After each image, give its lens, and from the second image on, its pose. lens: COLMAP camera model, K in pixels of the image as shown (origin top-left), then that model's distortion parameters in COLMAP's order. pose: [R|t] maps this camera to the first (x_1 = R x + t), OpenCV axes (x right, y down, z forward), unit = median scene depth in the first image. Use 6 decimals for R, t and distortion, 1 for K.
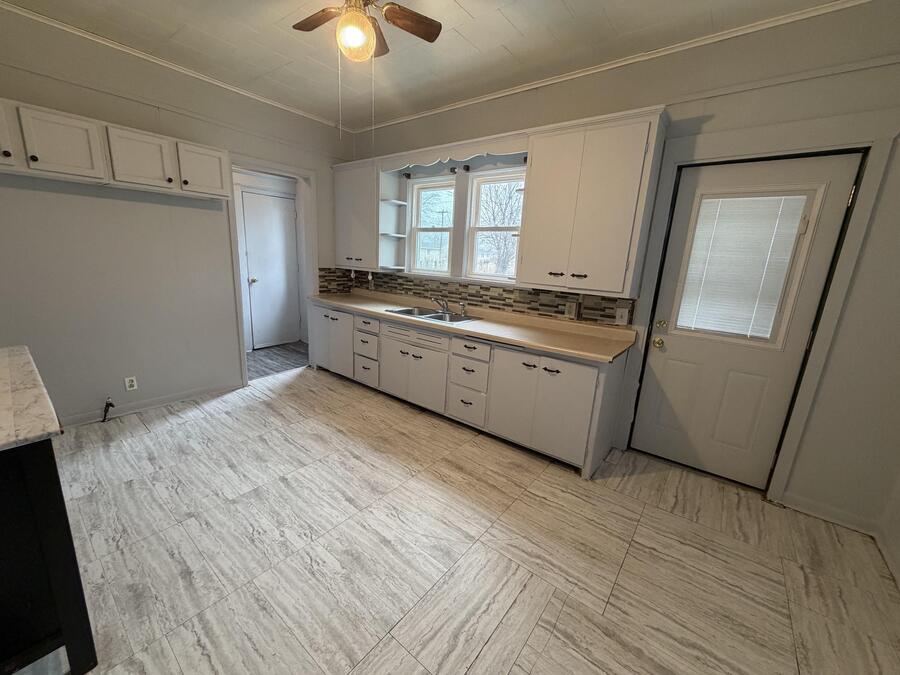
lens RADIAL K [[357.3, 0, 450.0], [0, 357.3, 337.5], [0, 0, 1]] dist [-0.000674, 0.000074]
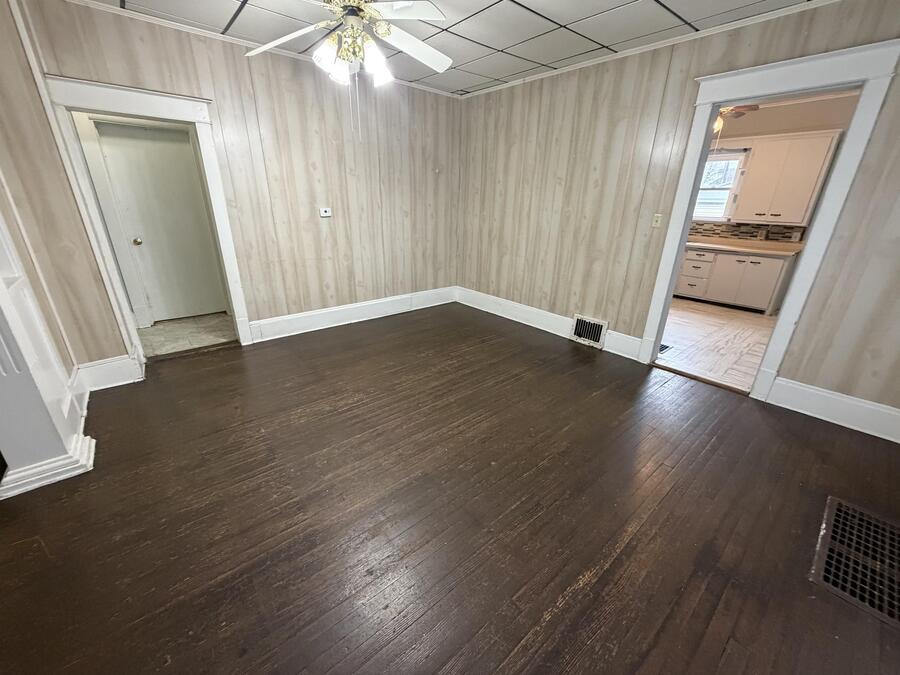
lens RADIAL K [[357.3, 0, 450.0], [0, 357.3, 337.5], [0, 0, 1]] dist [-0.000674, 0.000074]
pose [[0.978721, 0.044506, -0.200311, -1.009681], [-0.017250, 0.990585, 0.135805, 0.271404], [0.204469, -0.129460, 0.970274, -1.418381]]
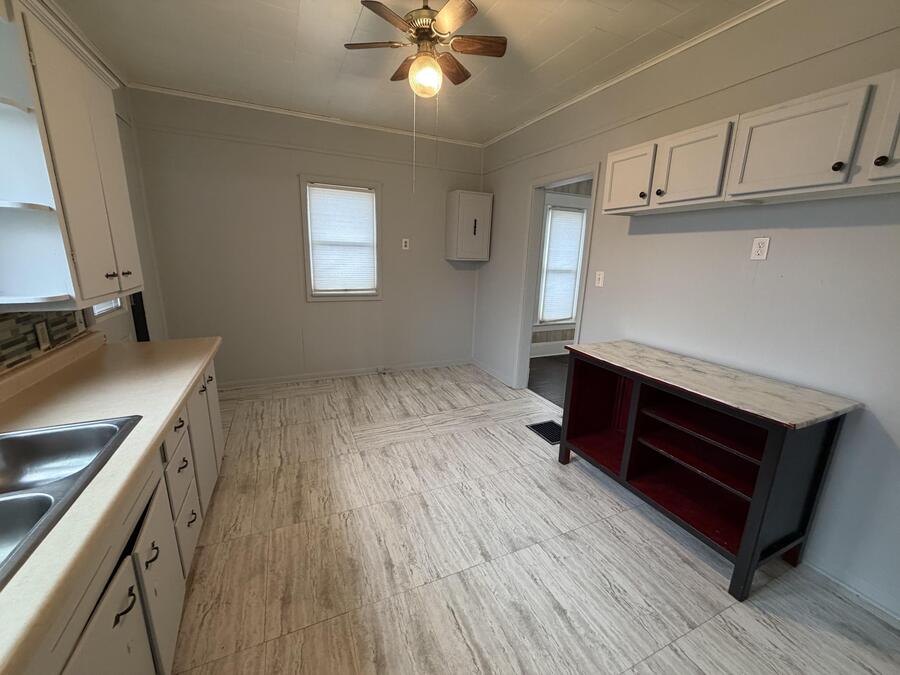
lens RADIAL K [[357.3, 0, 450.0], [0, 357.3, 337.5], [0, 0, 1]] dist [-0.000674, 0.000074]
pose [[-0.885150, -0.179646, 0.429229, -0.608404], [0.032024, 0.896758, 0.441361, -0.372059], [-0.464203, 0.404417, -0.788012, 1.374432]]
